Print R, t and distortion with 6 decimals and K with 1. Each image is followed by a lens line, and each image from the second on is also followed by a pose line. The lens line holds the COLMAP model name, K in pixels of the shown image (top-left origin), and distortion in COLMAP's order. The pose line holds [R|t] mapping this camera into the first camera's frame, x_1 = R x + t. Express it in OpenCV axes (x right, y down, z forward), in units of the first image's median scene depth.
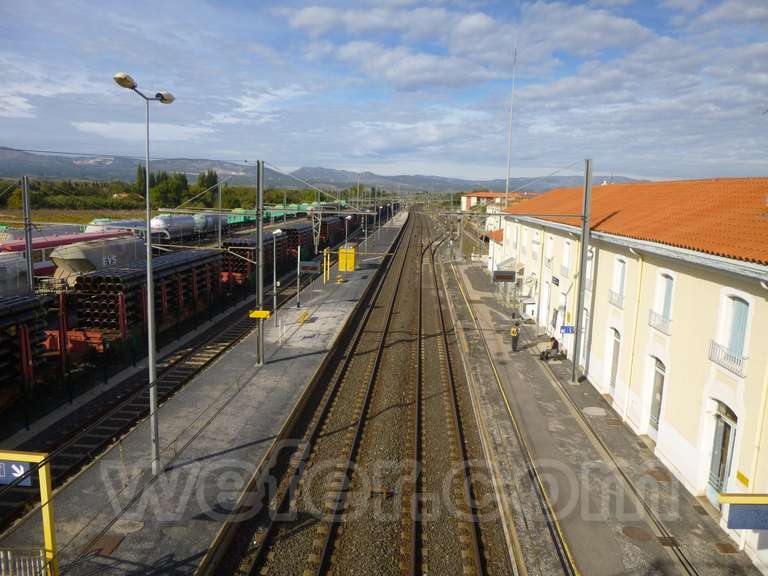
lens RADIAL K [[561.6, 0, 383.0], [0, 561.6, 276.8], [0, 0, 1]] dist [-0.041203, 0.001447]
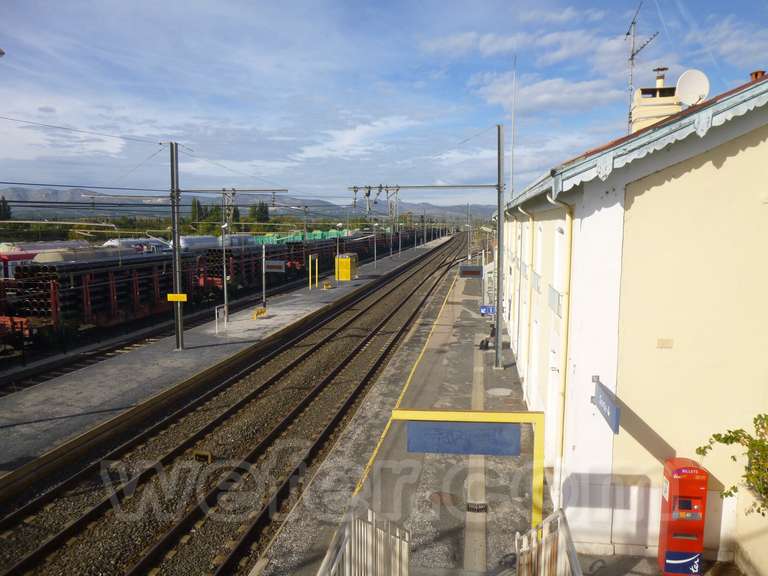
lens RADIAL K [[560.3, 0, 384.0], [0, 560.3, 288.0], [0, 0, 1]] dist [-0.027262, 0.006412]
pose [[0.995376, -0.010822, -0.095439, 0.239237], [0.007702, 0.999426, -0.033000, 0.084557], [0.095741, 0.032112, 0.994888, 0.051872]]
